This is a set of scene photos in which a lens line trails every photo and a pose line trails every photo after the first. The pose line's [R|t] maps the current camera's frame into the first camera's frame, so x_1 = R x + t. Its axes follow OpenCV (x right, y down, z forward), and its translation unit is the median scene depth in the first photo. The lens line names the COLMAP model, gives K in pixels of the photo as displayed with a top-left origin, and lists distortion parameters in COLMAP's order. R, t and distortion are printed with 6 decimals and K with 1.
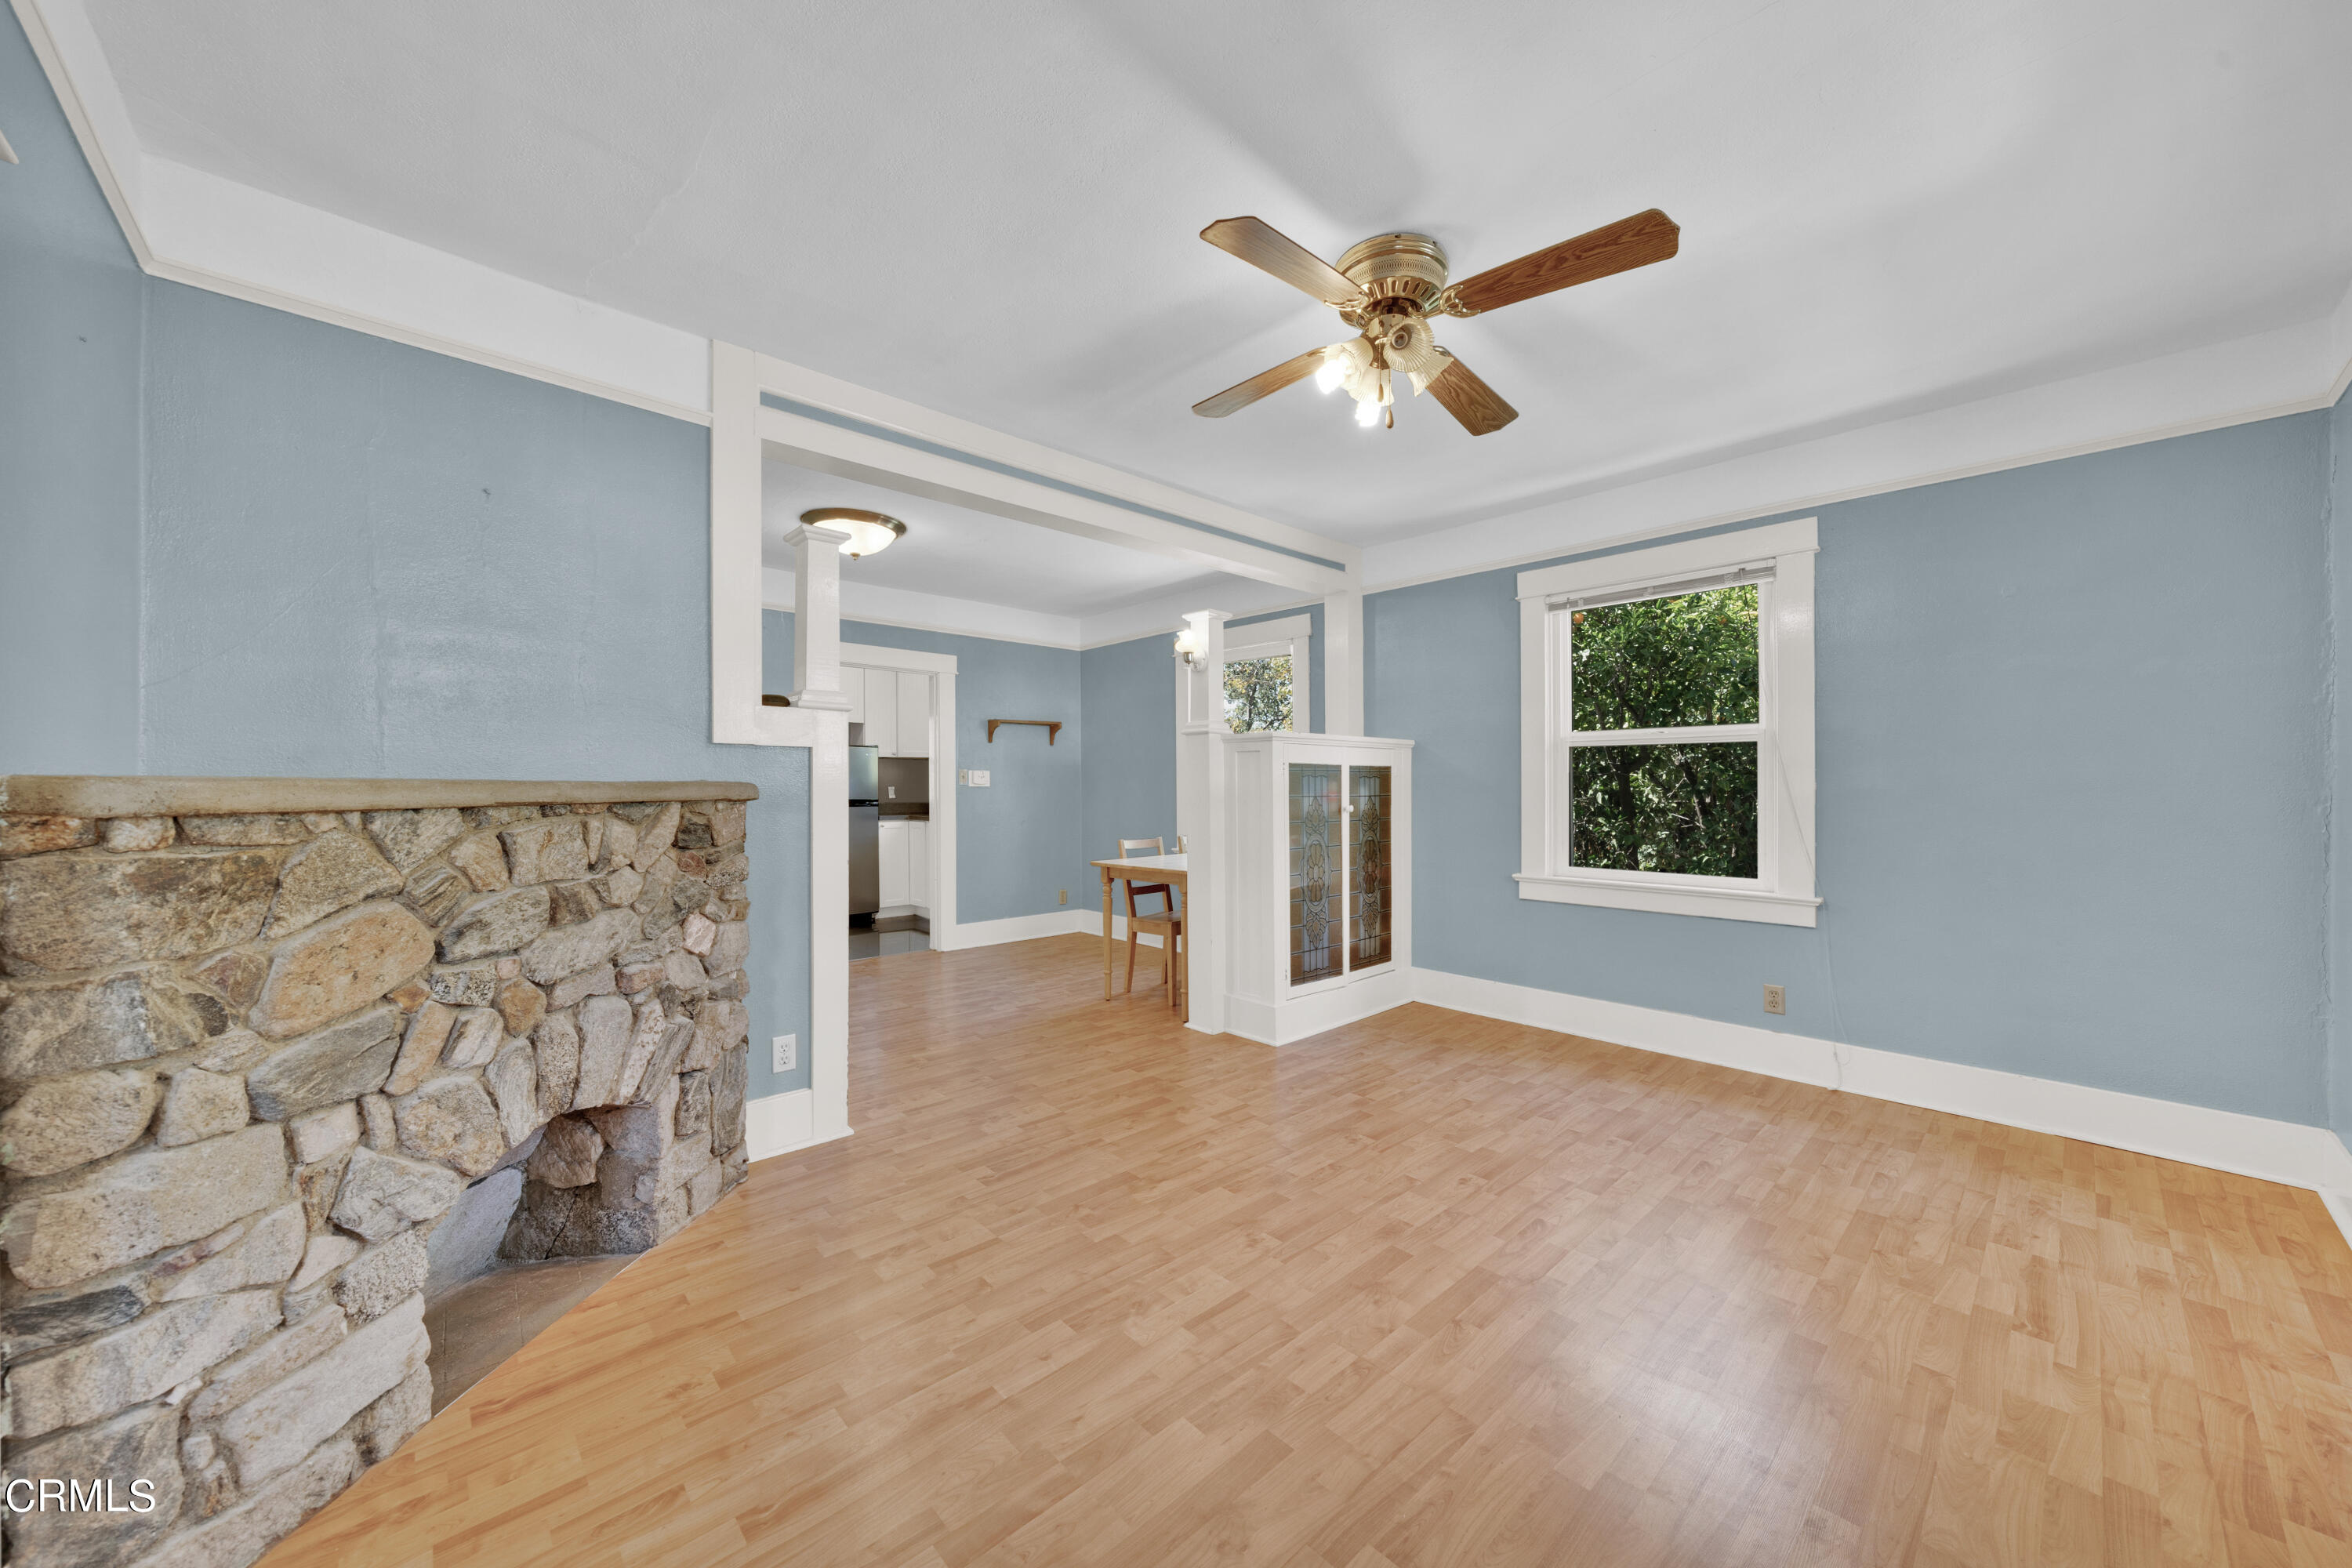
lens RADIAL K [[831.9, 0, 1201.3], [0, 831.9, 787.1], [0, 0, 1]] dist [-0.000909, -0.000056]
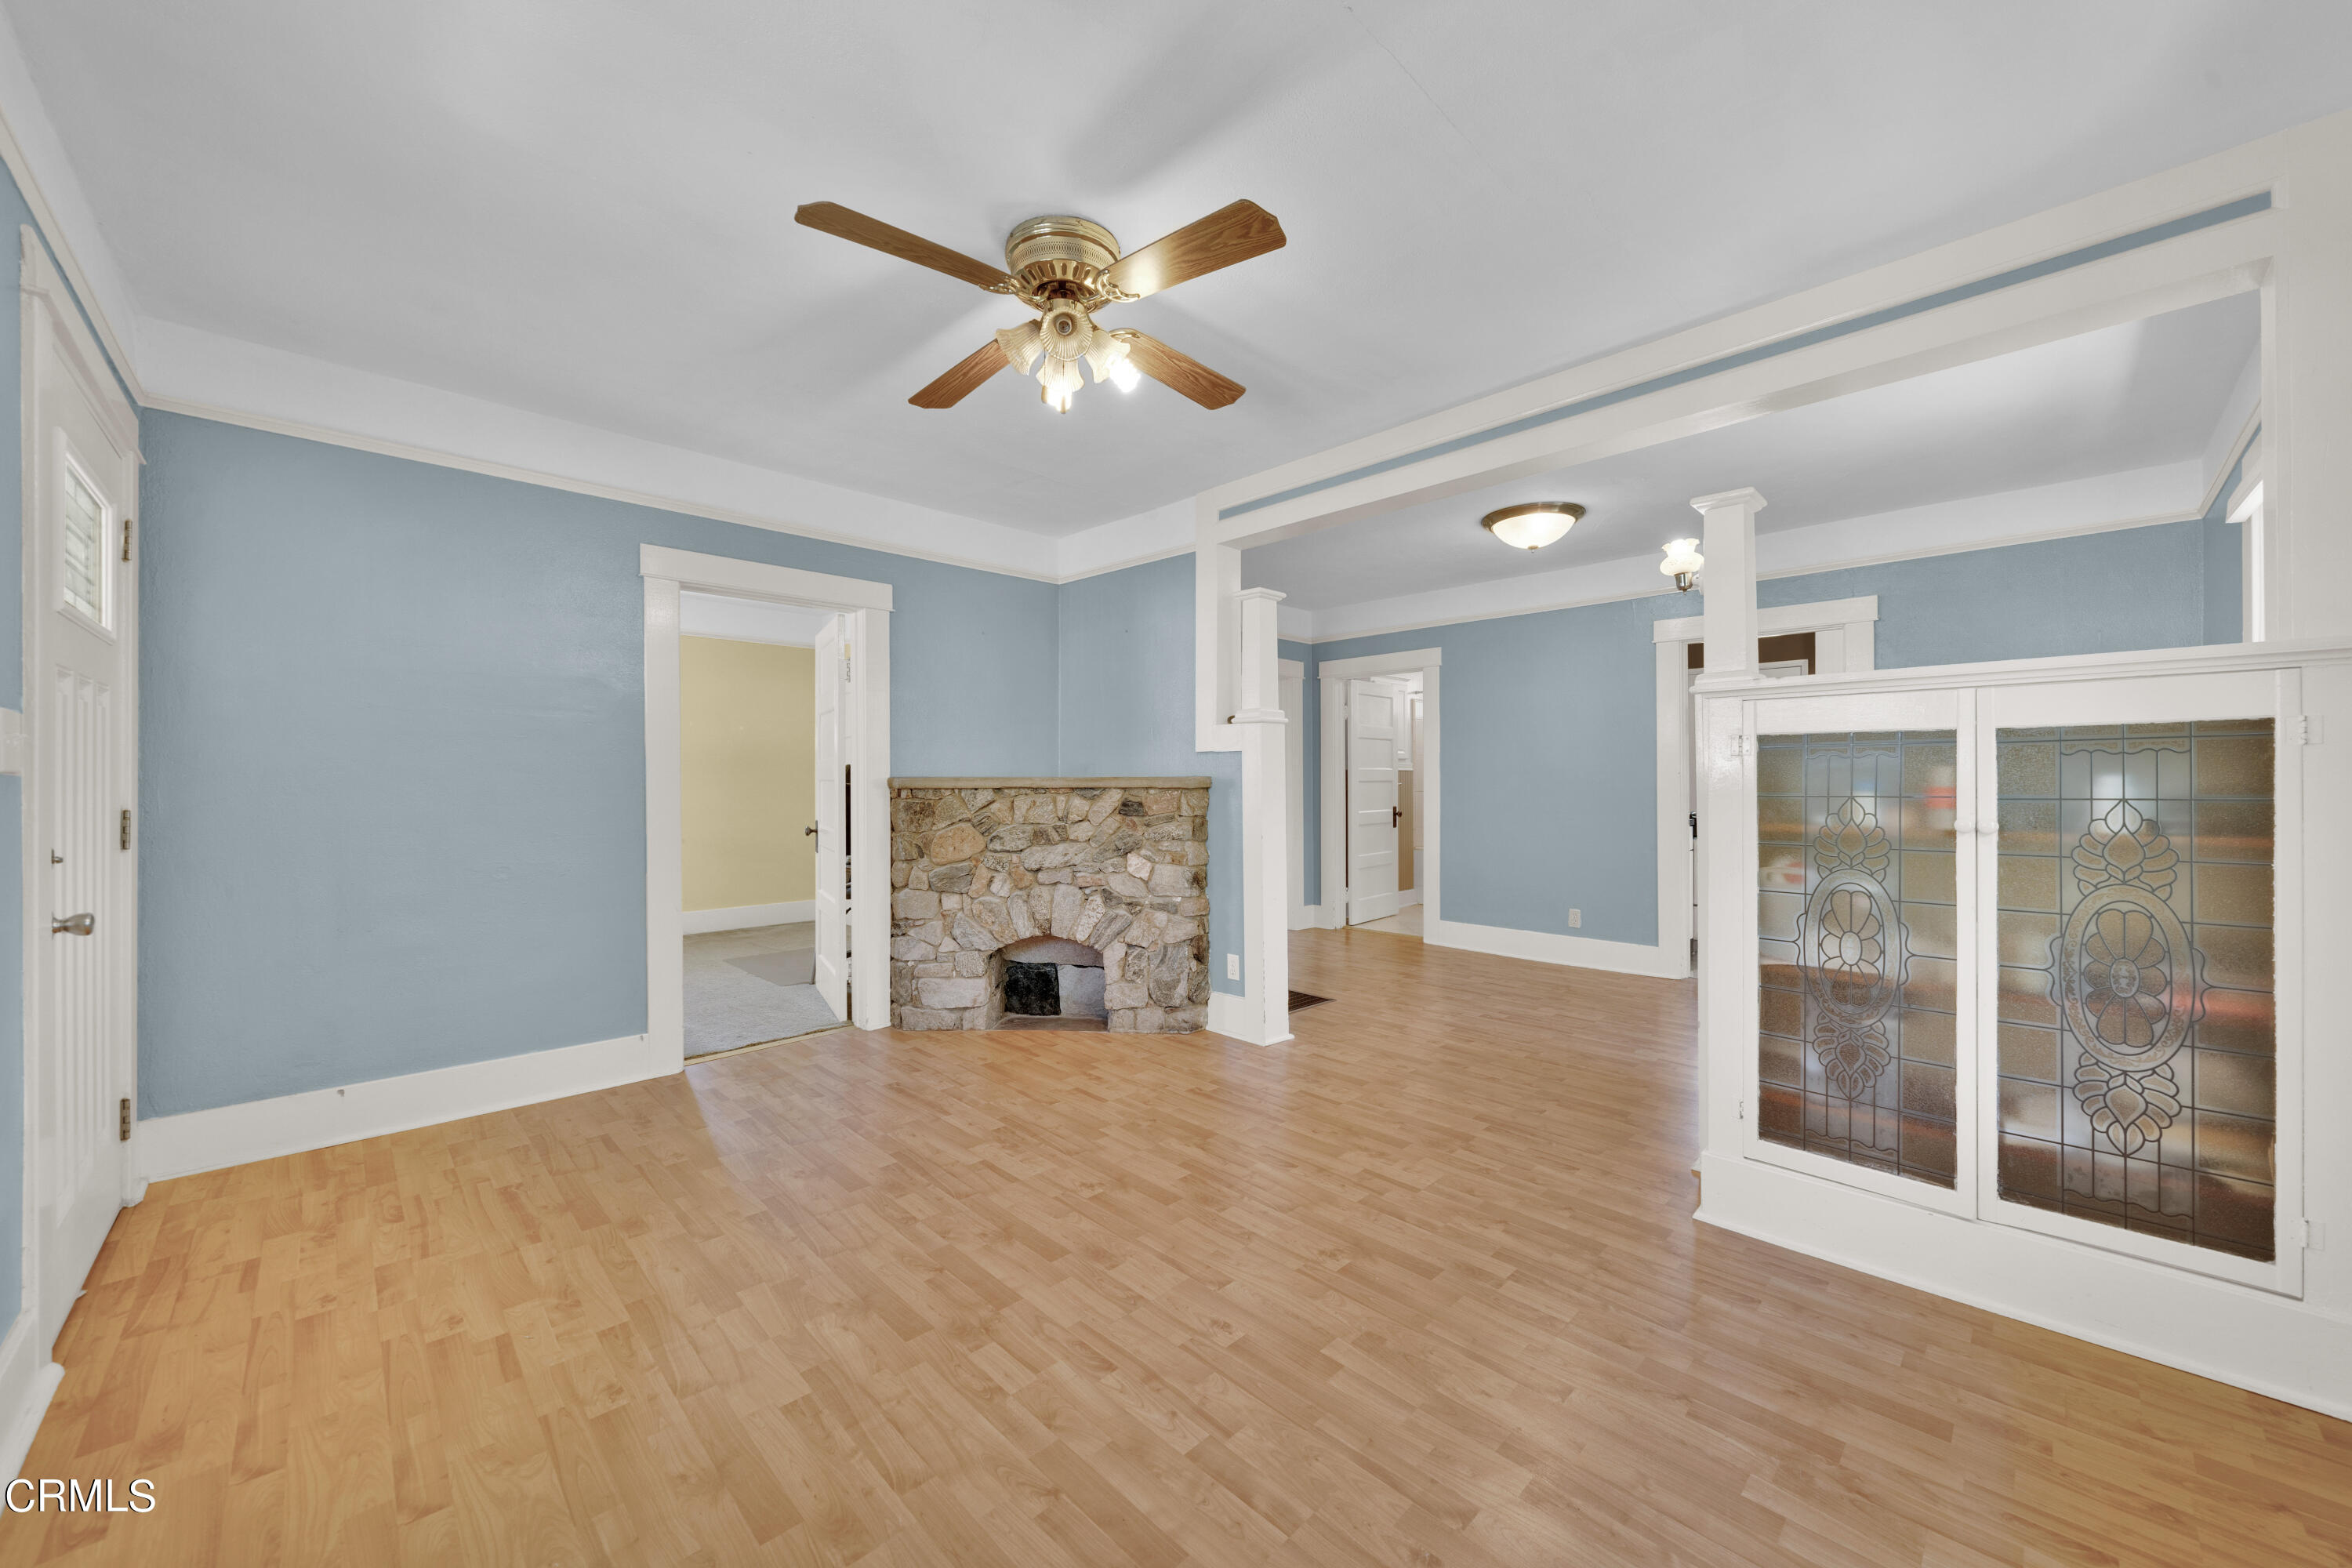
lens RADIAL K [[853.7, 0, 1164.0], [0, 853.7, 785.3], [0, 0, 1]] dist [-0.000725, 0.000167]
pose [[0.022086, 0.002543, -0.999753, 1.223544], [-0.001283, 0.999996, 0.002515, 0.006703], [0.999755, 0.001227, 0.022090, 1.086790]]
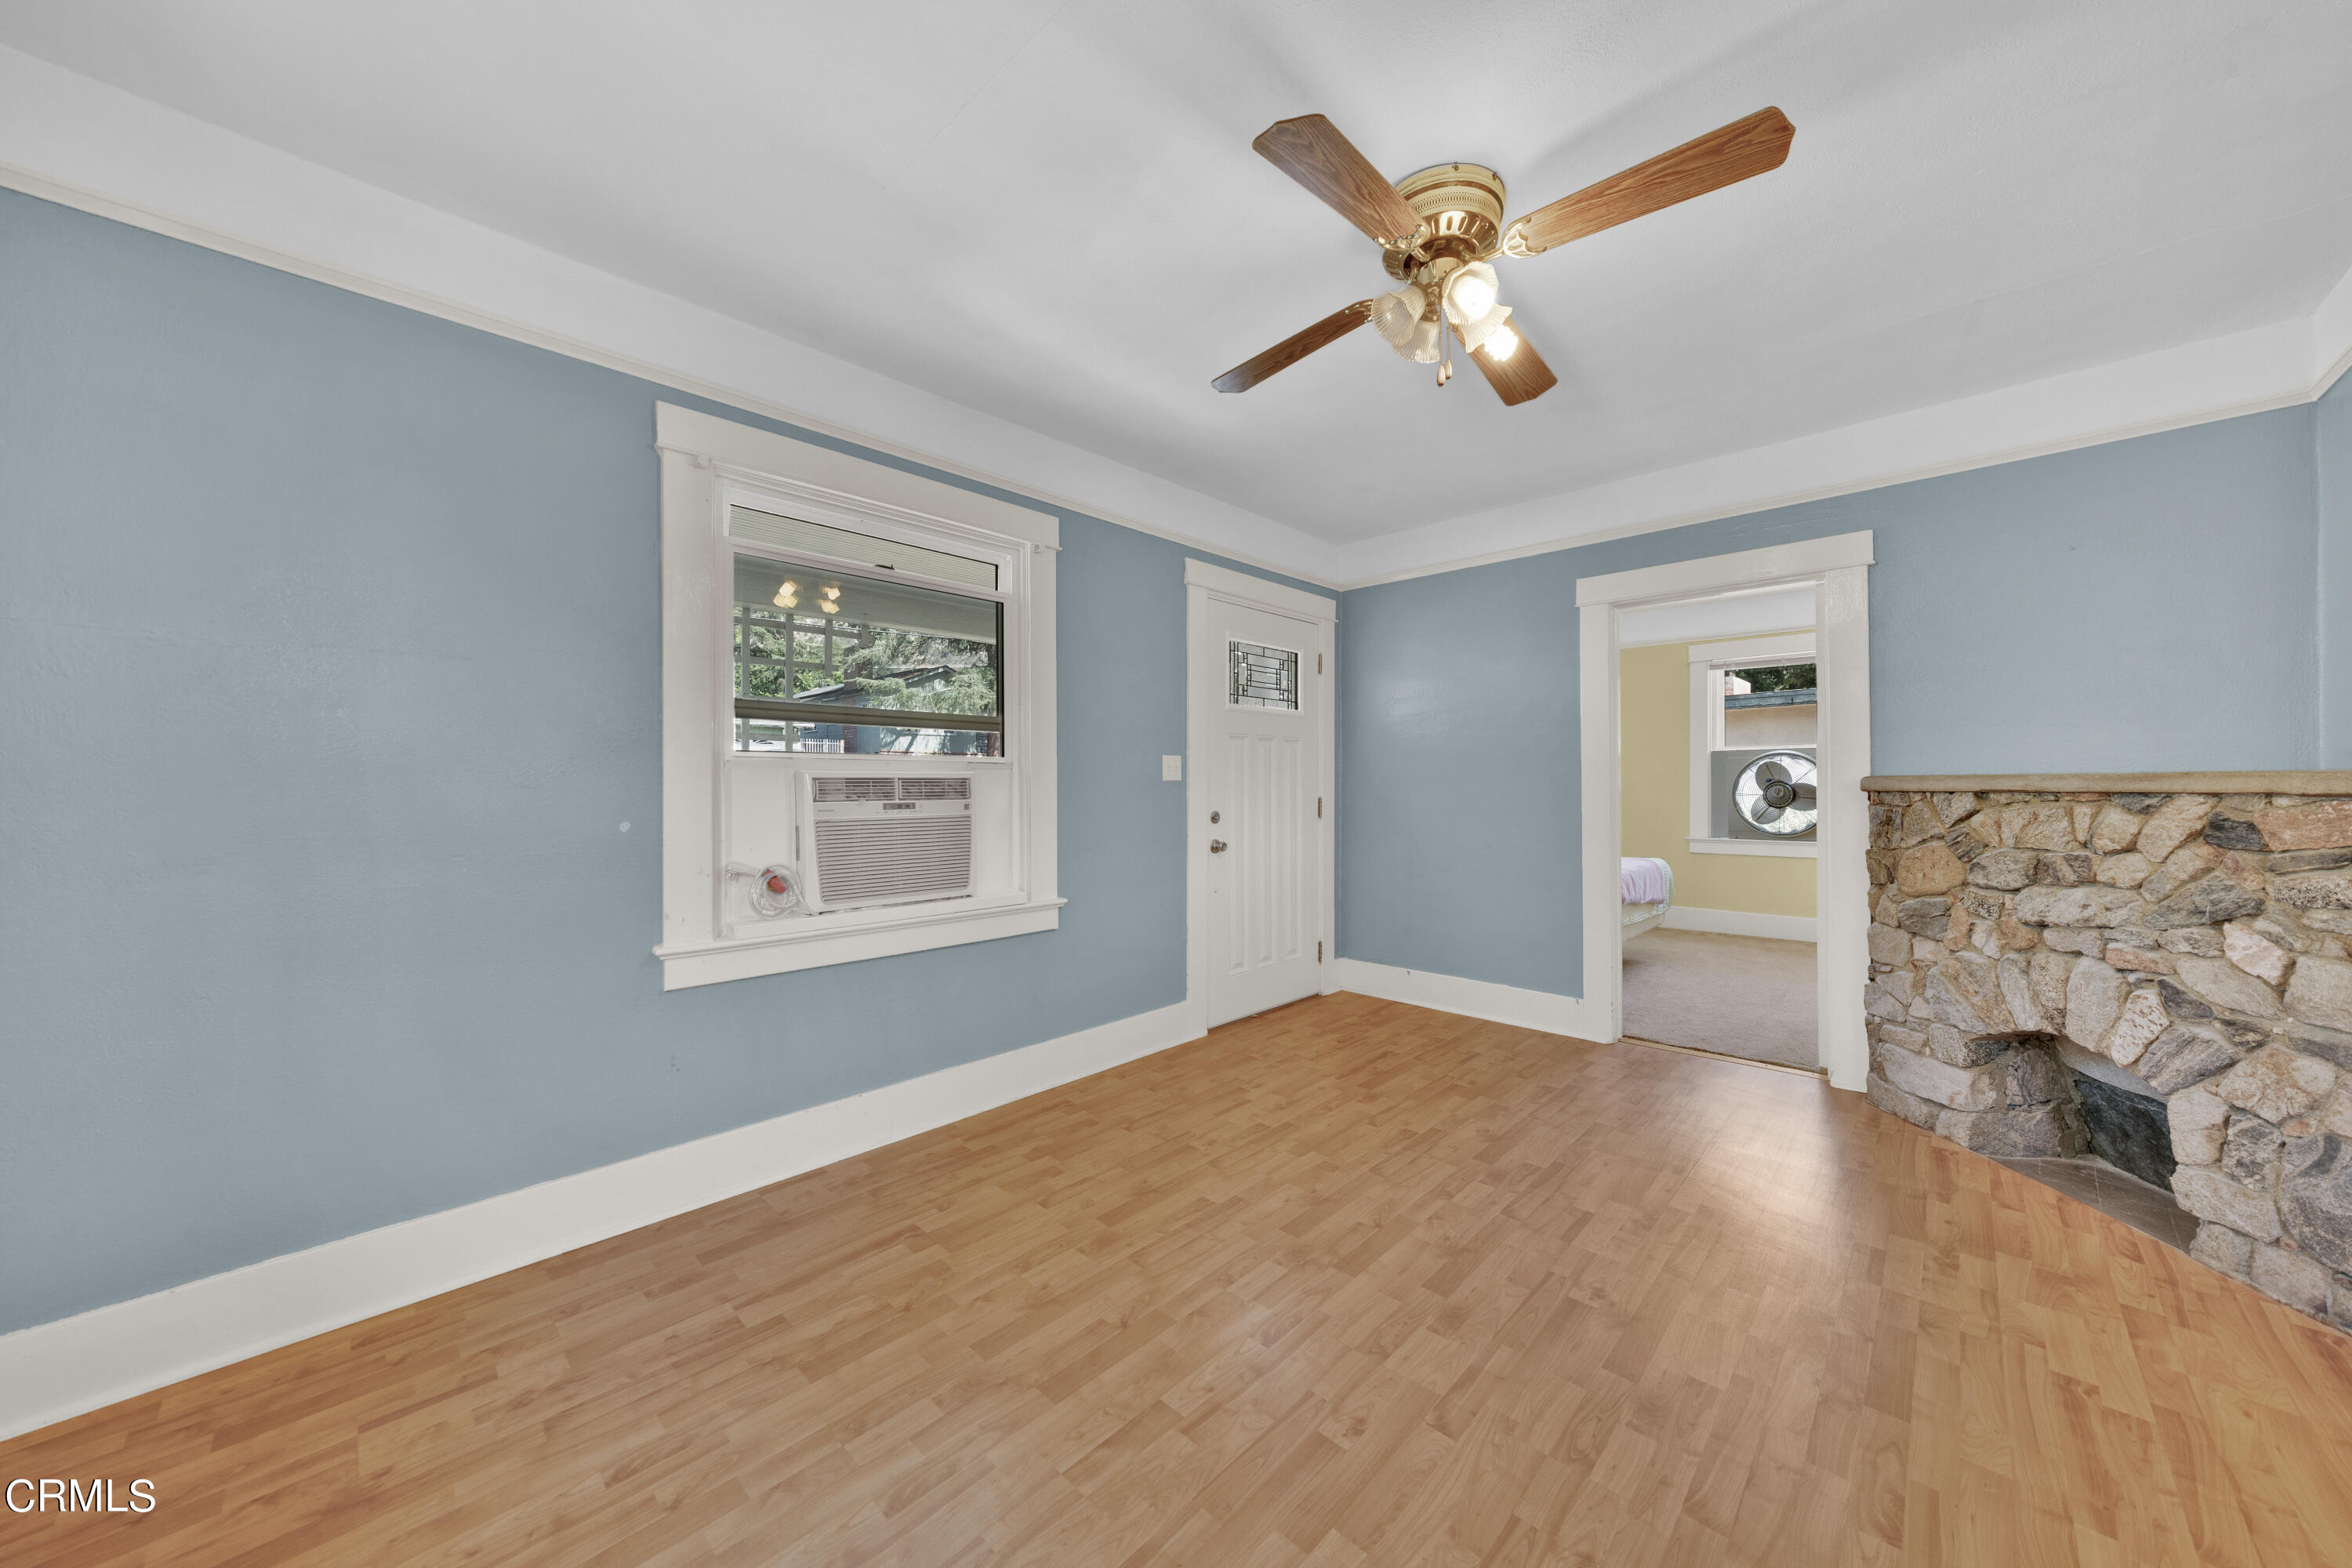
lens RADIAL K [[813.8, 0, 1230.5], [0, 813.8, 781.6], [0, 0, 1]] dist [-0.002261, -0.000101]
pose [[-0.995483, 0.001428, -0.094934, 0.540579], [0.001578, 0.999998, -0.001504, 0.003320], [0.094932, -0.001647, -0.995482, 1.843622]]
